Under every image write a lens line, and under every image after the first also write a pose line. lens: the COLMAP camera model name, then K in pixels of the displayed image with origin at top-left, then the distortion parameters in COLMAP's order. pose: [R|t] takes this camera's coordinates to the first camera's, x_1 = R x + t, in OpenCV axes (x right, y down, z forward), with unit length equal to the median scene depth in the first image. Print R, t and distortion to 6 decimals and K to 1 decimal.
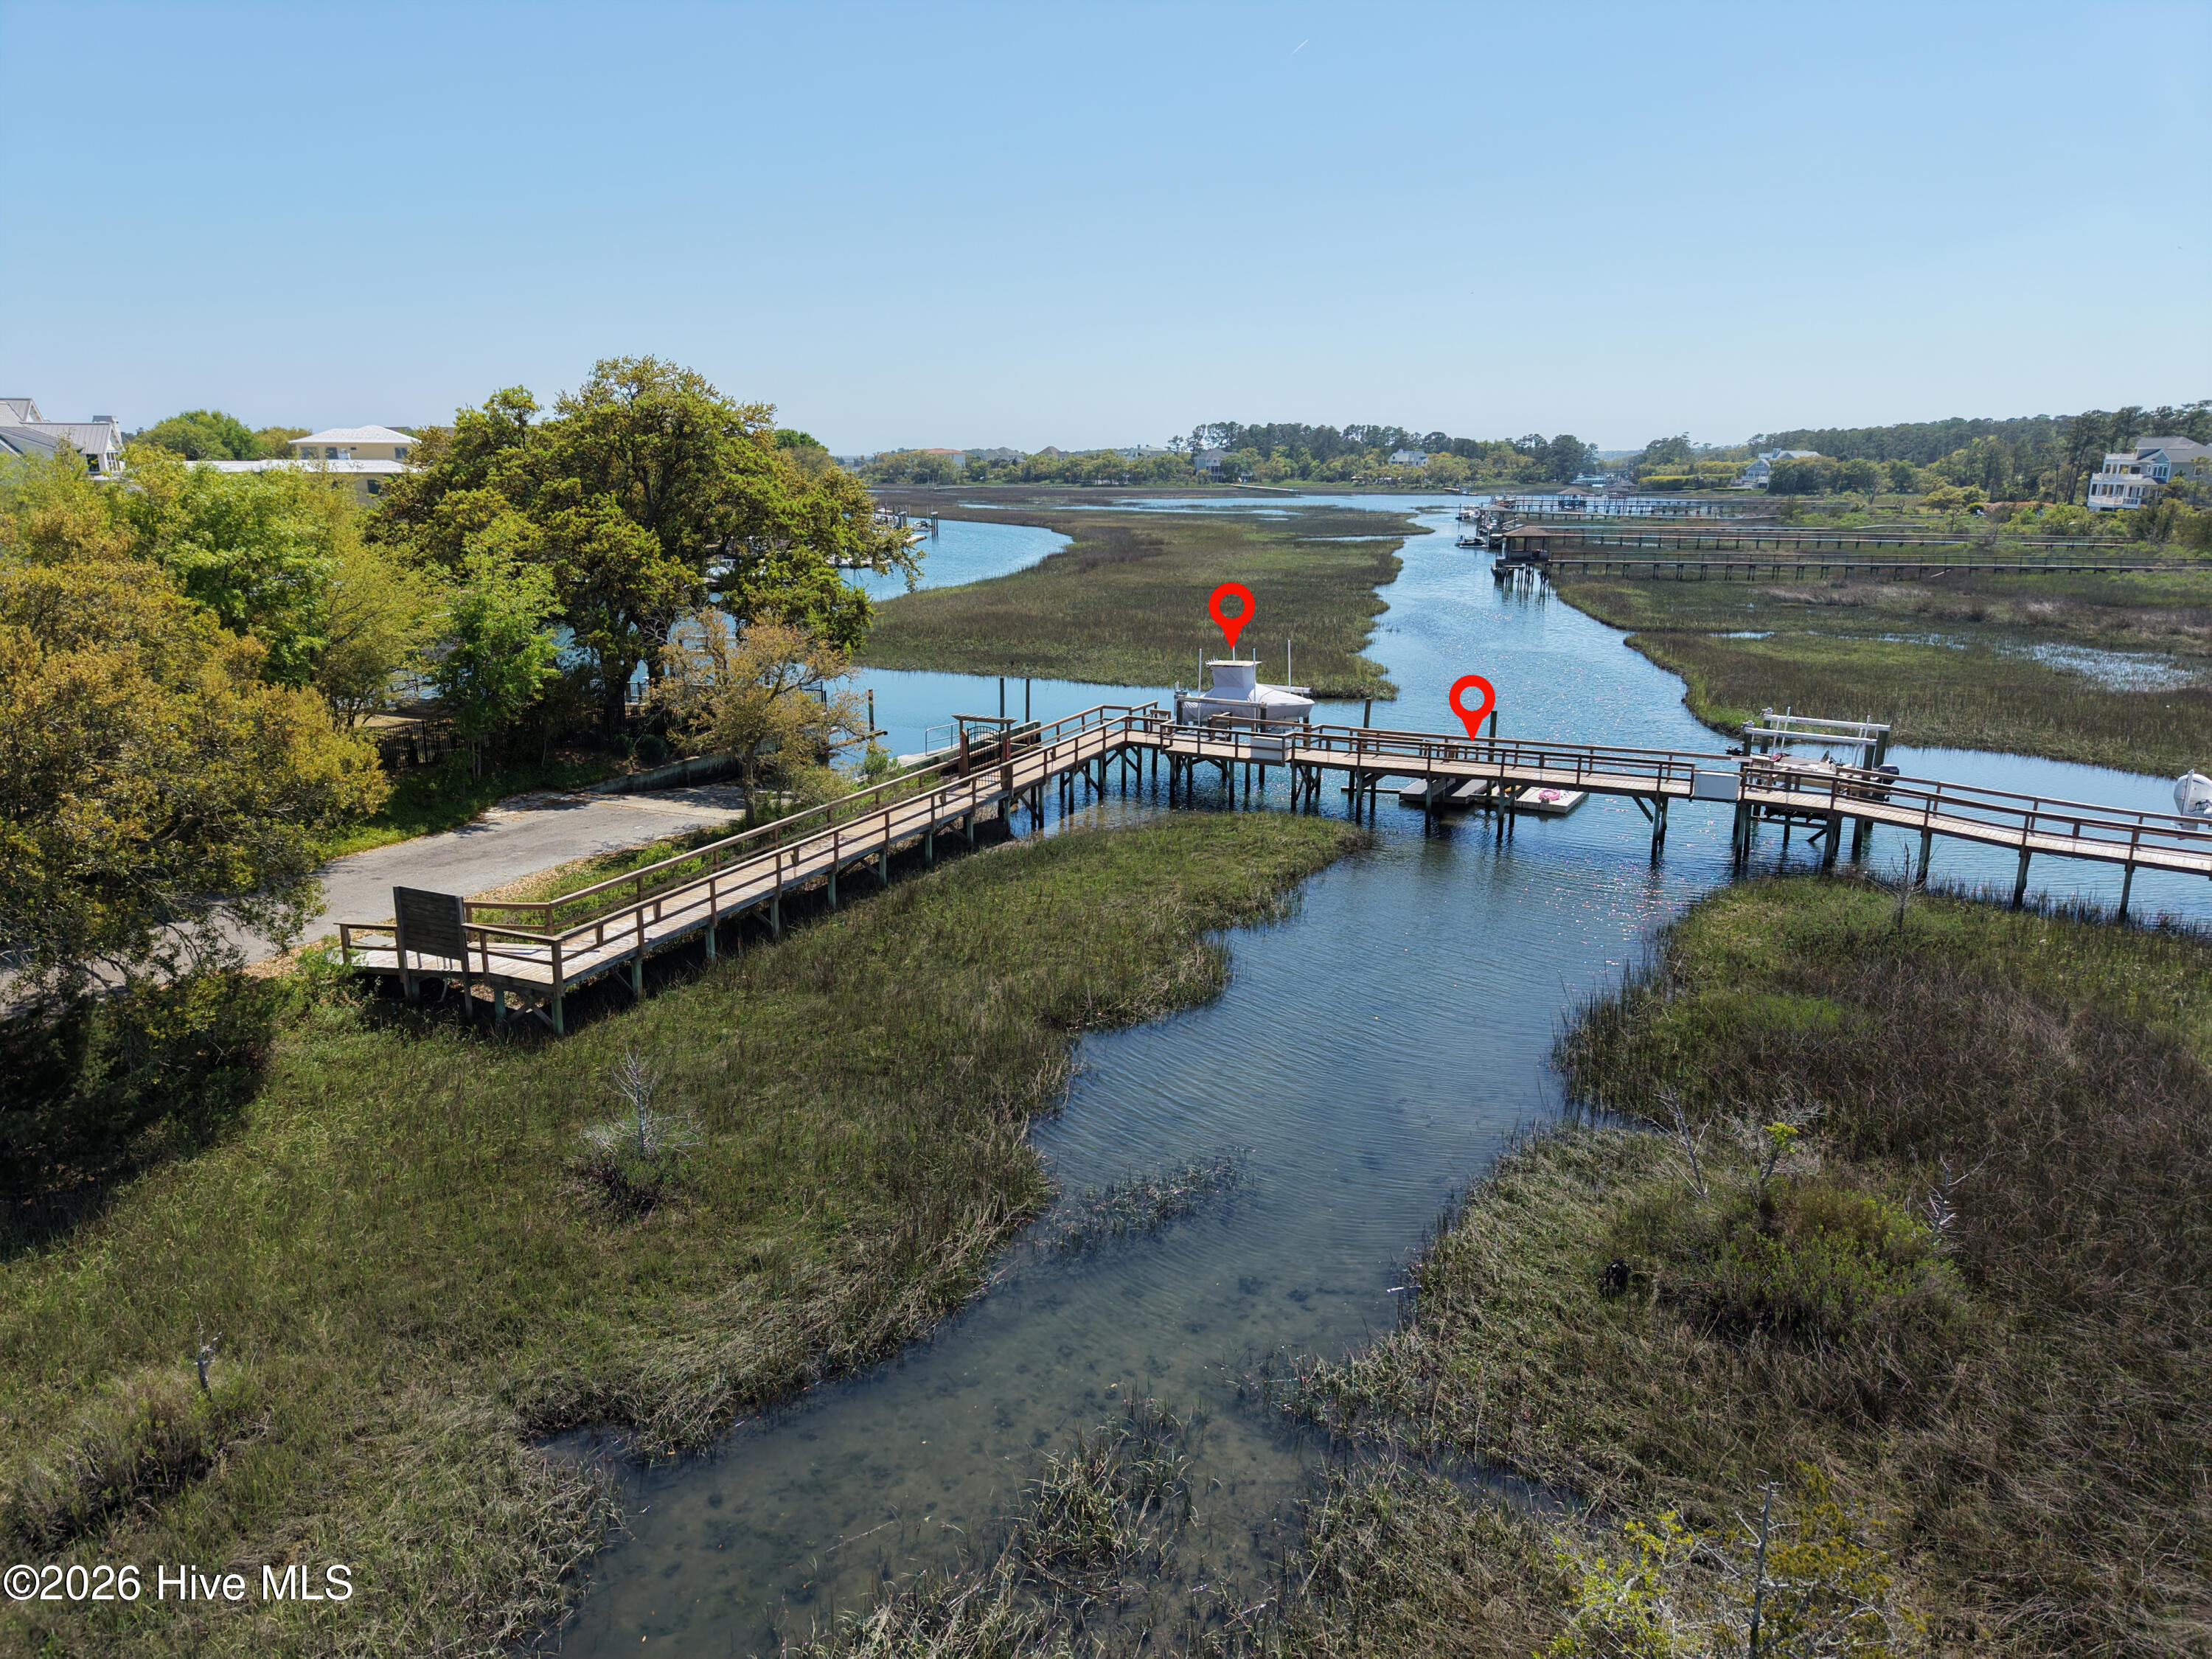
lens RADIAL K [[1510.4, 0, 1103.2], [0, 1510.4, 823.2], [0, 0, 1]] dist [0.006364, 0.007354]
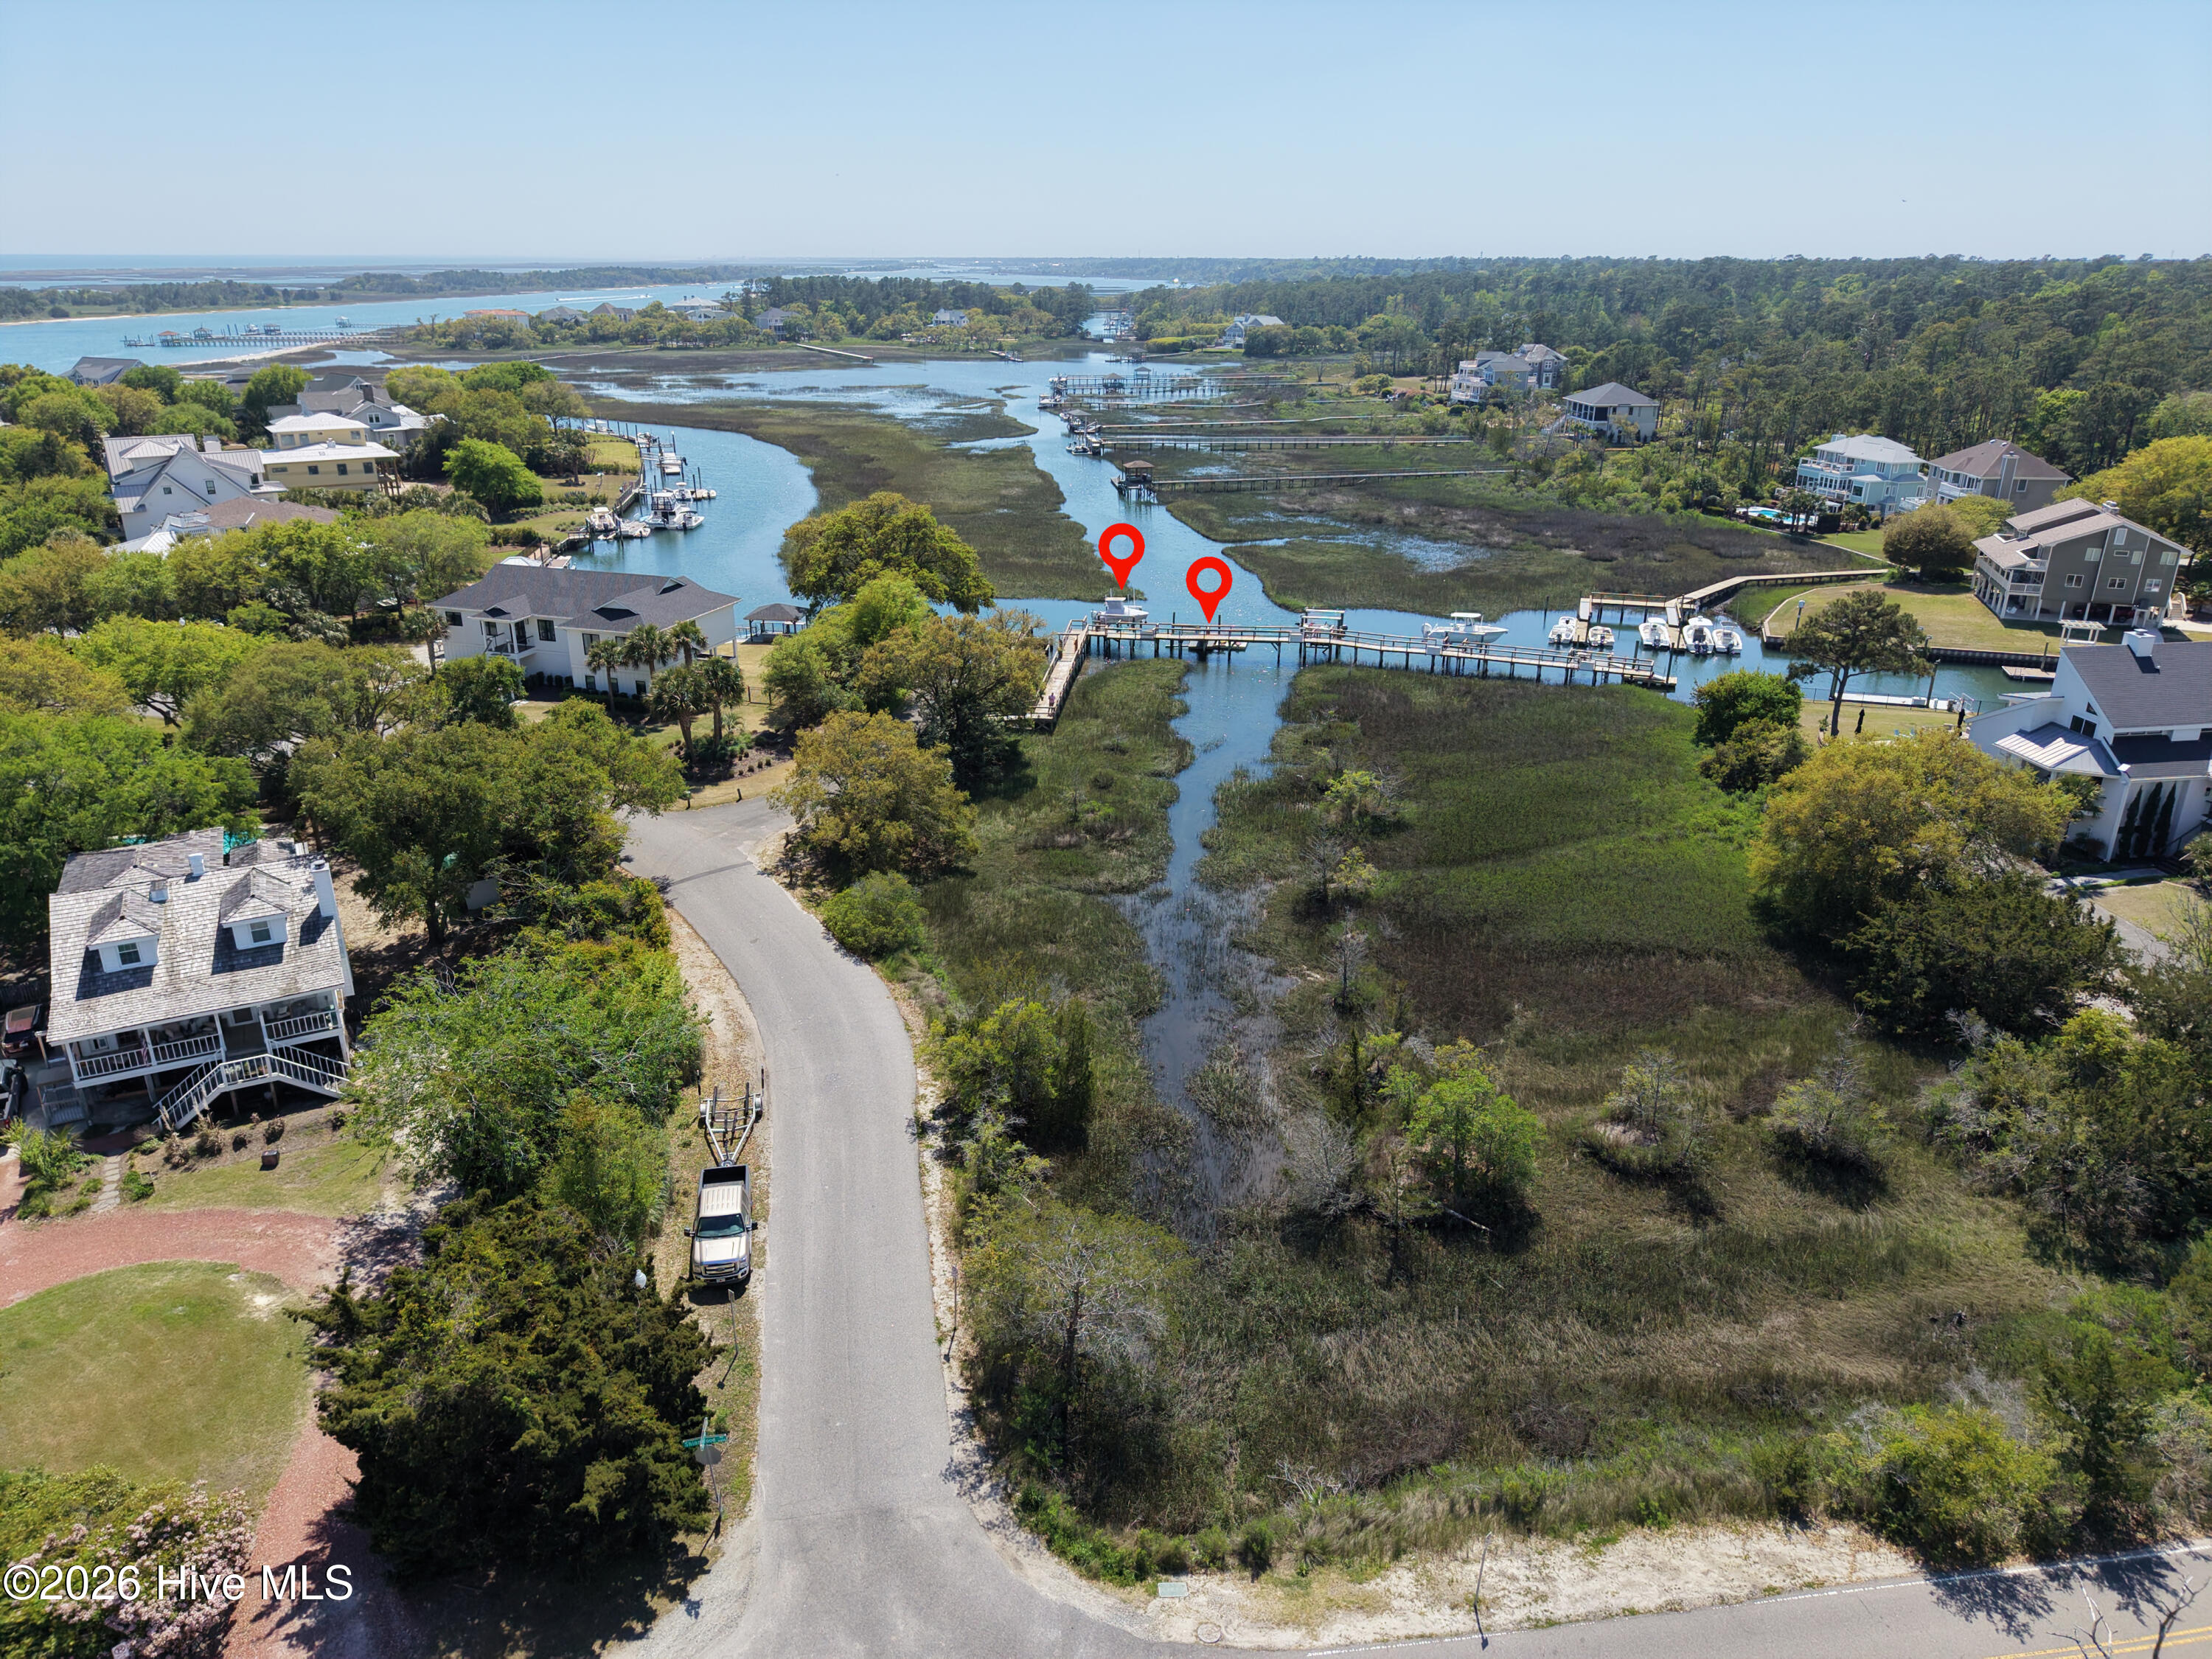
lens RADIAL K [[1491.4, 0, 1106.0], [0, 1491.4, 829.5], [0, 0, 1]] dist [0.063330, -0.064464]
pose [[0.945714, -0.118861, 0.302484, -0.780830], [0.080112, 0.987260, 0.137474, -0.073439], [-0.314971, -0.105778, 0.943188, -1.512288]]
